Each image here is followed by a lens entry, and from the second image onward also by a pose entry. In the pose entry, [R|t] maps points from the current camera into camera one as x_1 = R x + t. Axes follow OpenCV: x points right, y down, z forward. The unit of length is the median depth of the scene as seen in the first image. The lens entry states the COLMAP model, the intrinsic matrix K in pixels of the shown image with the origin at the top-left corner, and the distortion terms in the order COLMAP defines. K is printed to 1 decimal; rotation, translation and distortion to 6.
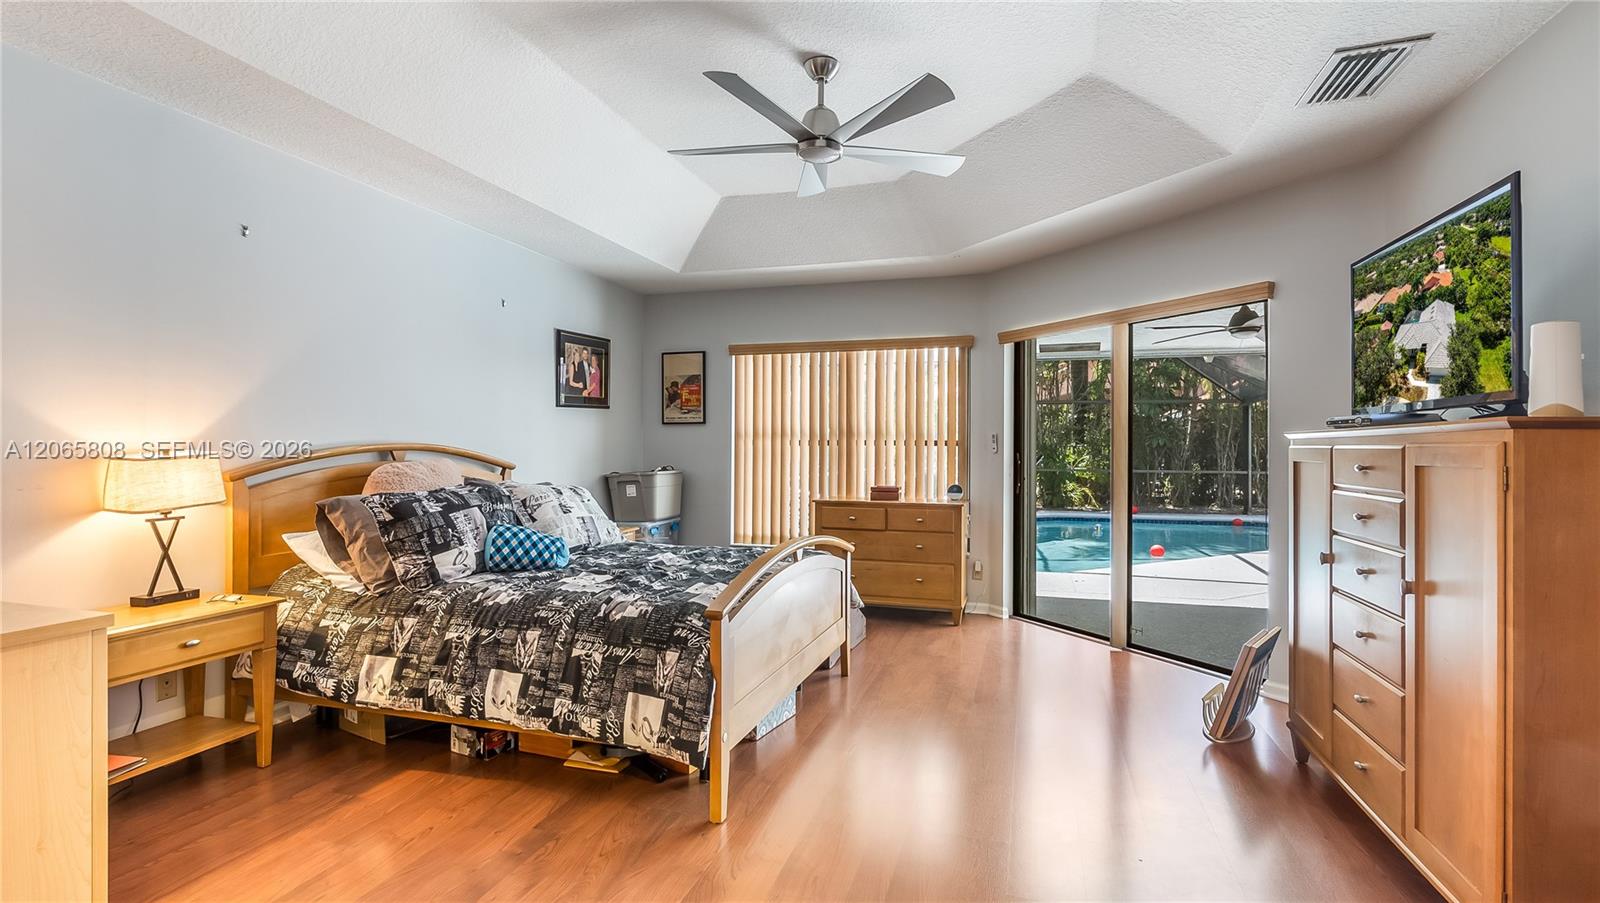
lens RADIAL K [[752.8, 0, 800.0], [0, 752.8, 451.5], [0, 0, 1]] dist [-0.001270, -0.000086]
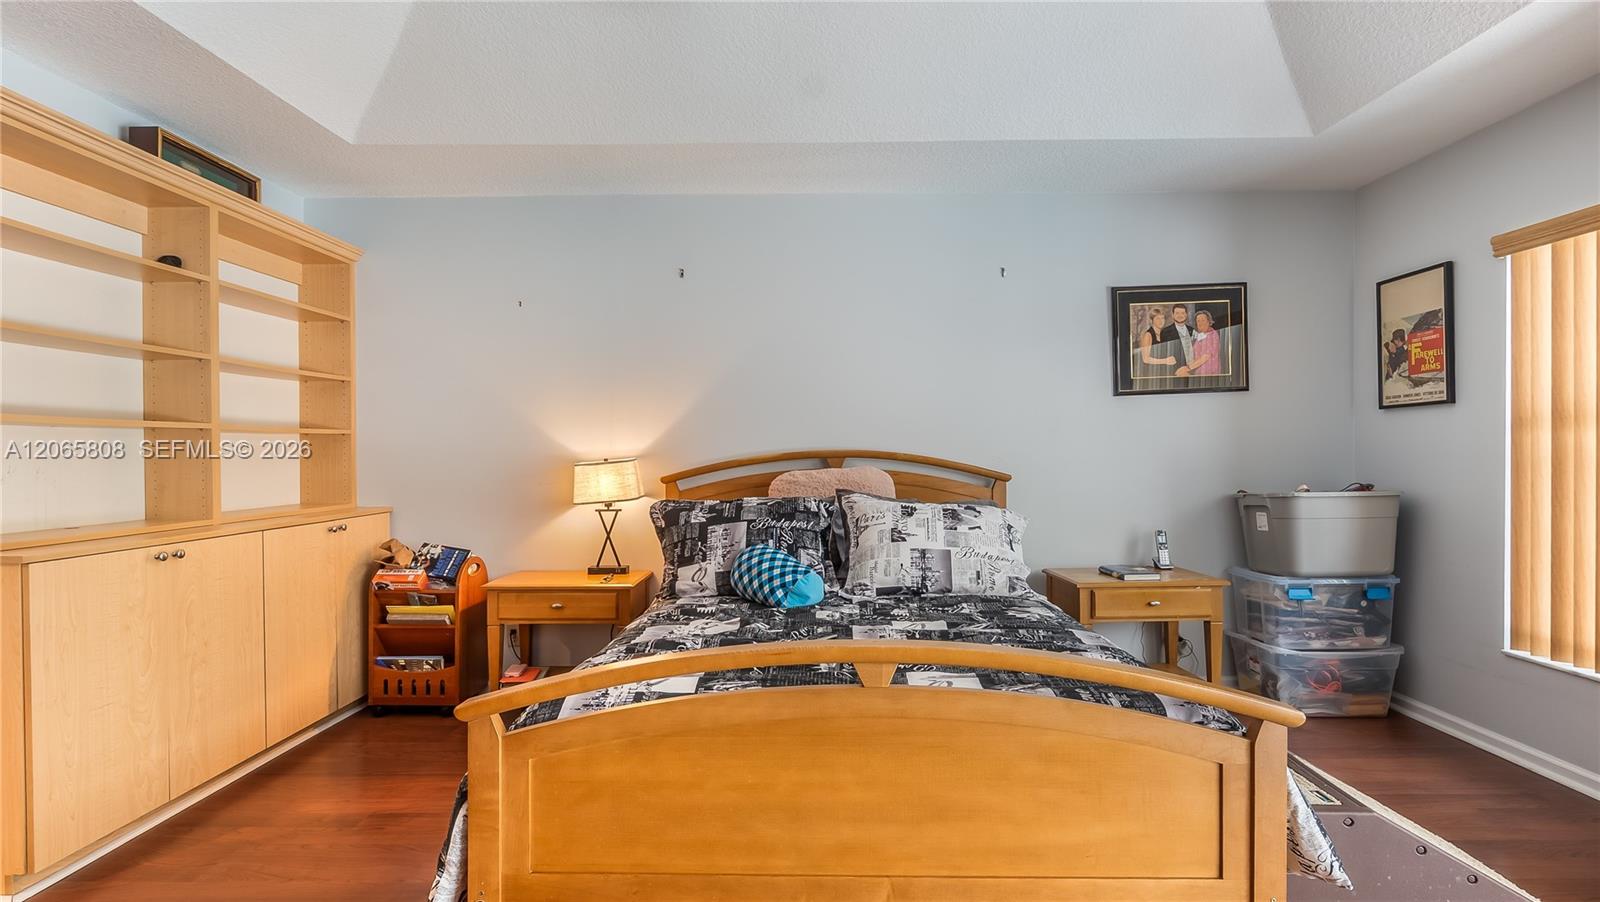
lens RADIAL K [[742.7, 0, 802.6], [0, 742.7, 458.2], [0, 0, 1]] dist [-0.002226, -0.000034]
pose [[0.293537, -0.000149, -0.955948, 0.262601], [0.002226, 0.999997, 0.000528, -0.000672], [0.955945, -0.002283, 0.293537, 0.498286]]
